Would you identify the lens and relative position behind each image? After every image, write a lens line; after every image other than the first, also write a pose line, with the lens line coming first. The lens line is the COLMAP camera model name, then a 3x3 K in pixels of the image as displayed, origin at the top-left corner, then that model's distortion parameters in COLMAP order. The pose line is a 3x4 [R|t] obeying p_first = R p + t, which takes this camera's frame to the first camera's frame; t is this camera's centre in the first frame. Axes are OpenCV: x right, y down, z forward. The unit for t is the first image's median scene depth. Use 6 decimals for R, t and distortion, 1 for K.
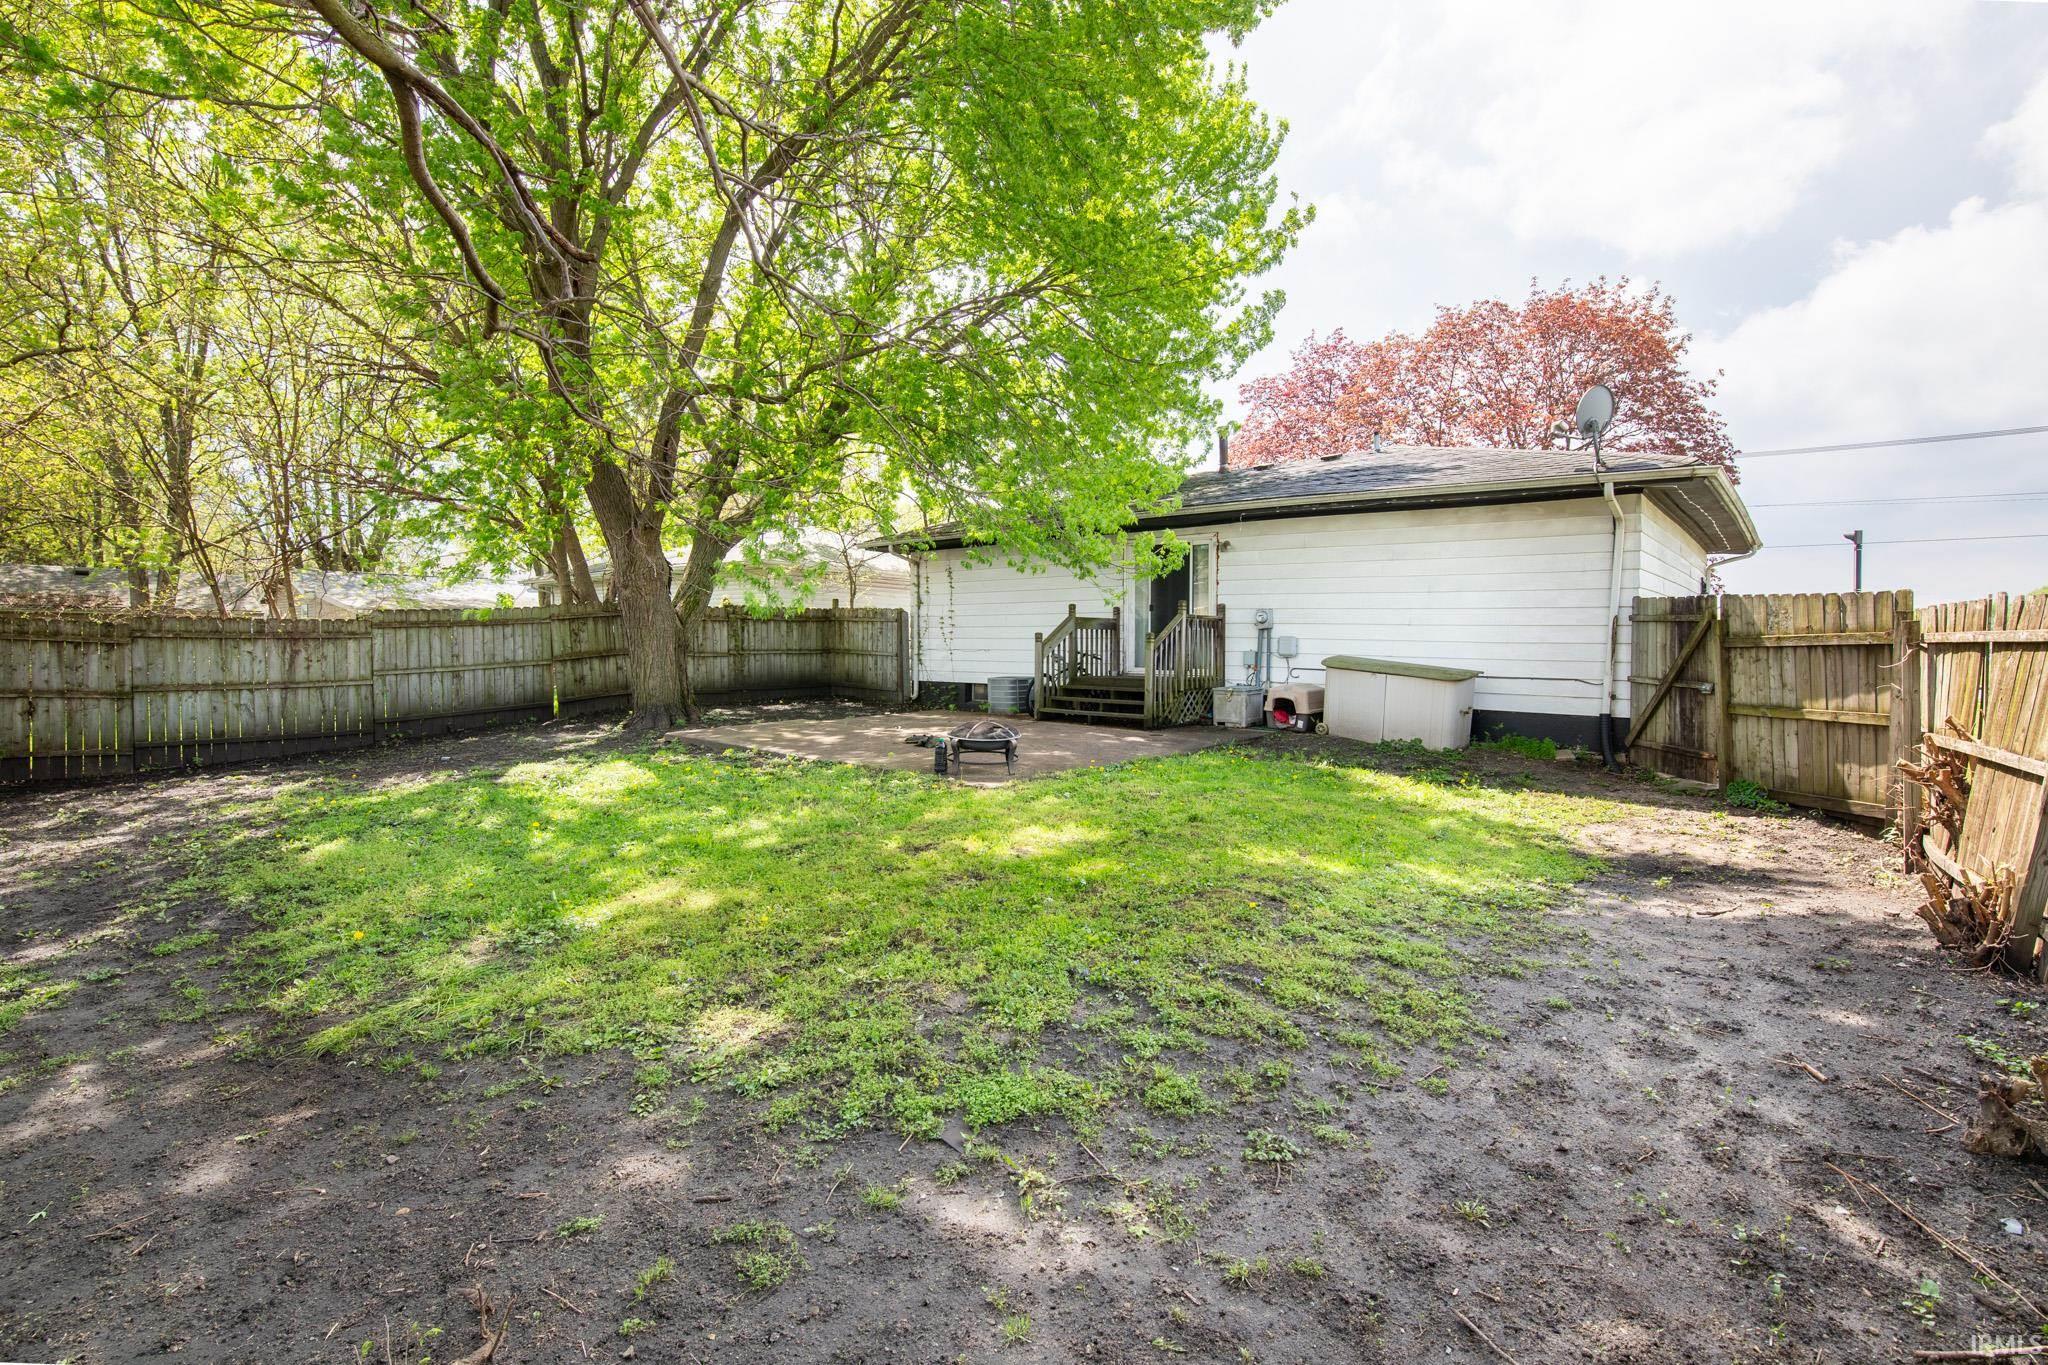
lens RADIAL K [[909.6, 0, 1041.5], [0, 909.6, 667.8], [0, 0, 1]] dist [-0.008550, -0.001857]
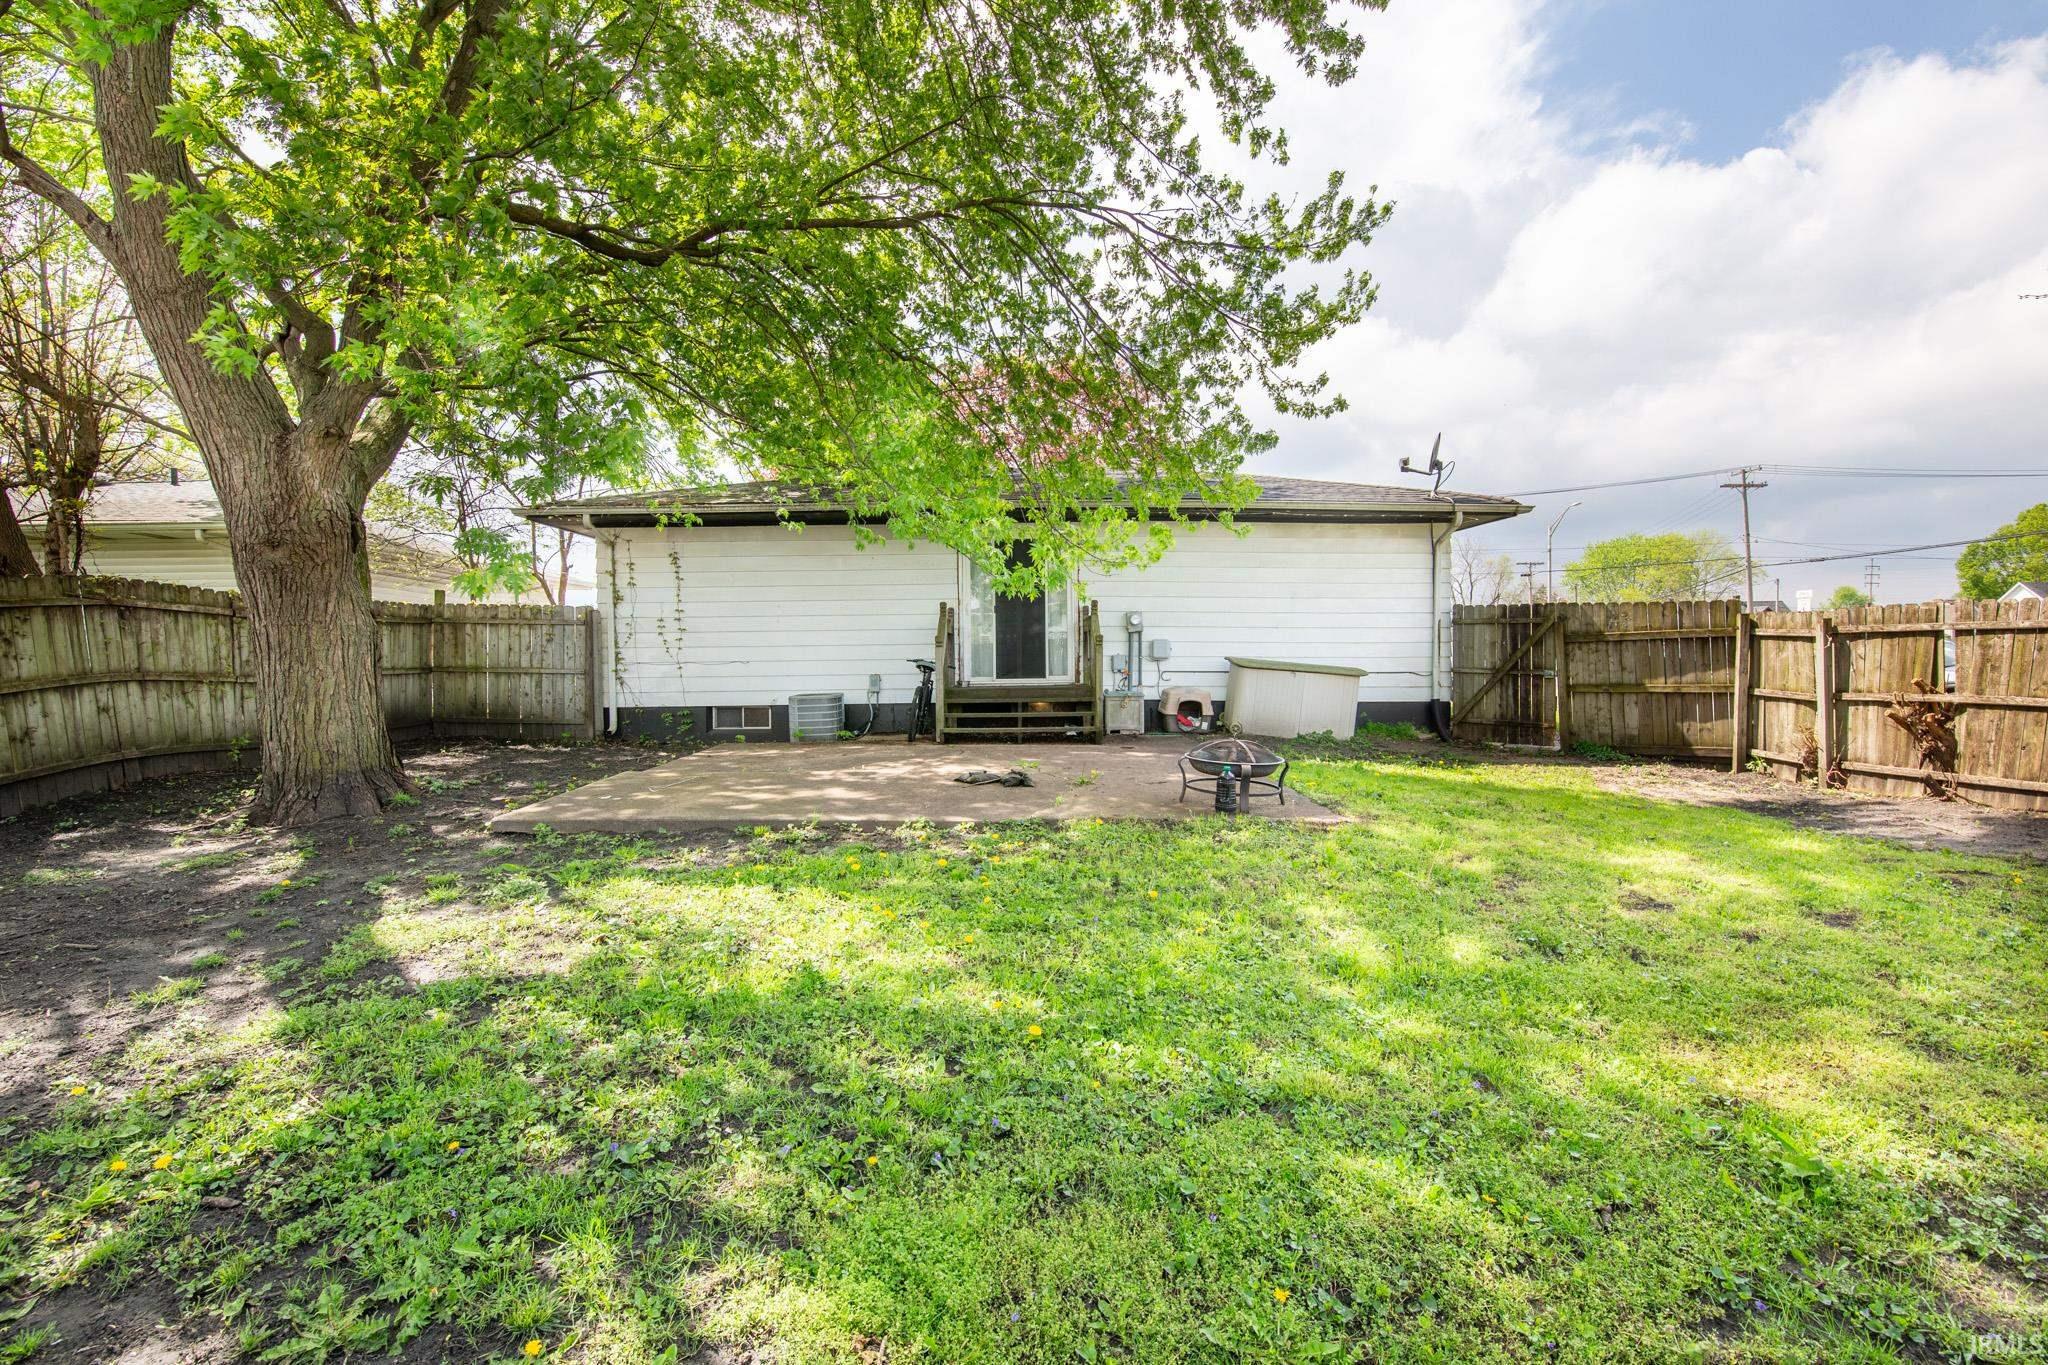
lens RADIAL K [[909.6, 0, 1016.4], [0, 909.6, 663.2], [0, 0, 1]] dist [-0.008550, -0.001857]
pose [[0.762515, -0.019810, 0.646667, -0.578572], [0.033647, 0.999393, -0.009059, -0.005558], [-0.646095, 0.028667, 0.762719, 0.401948]]
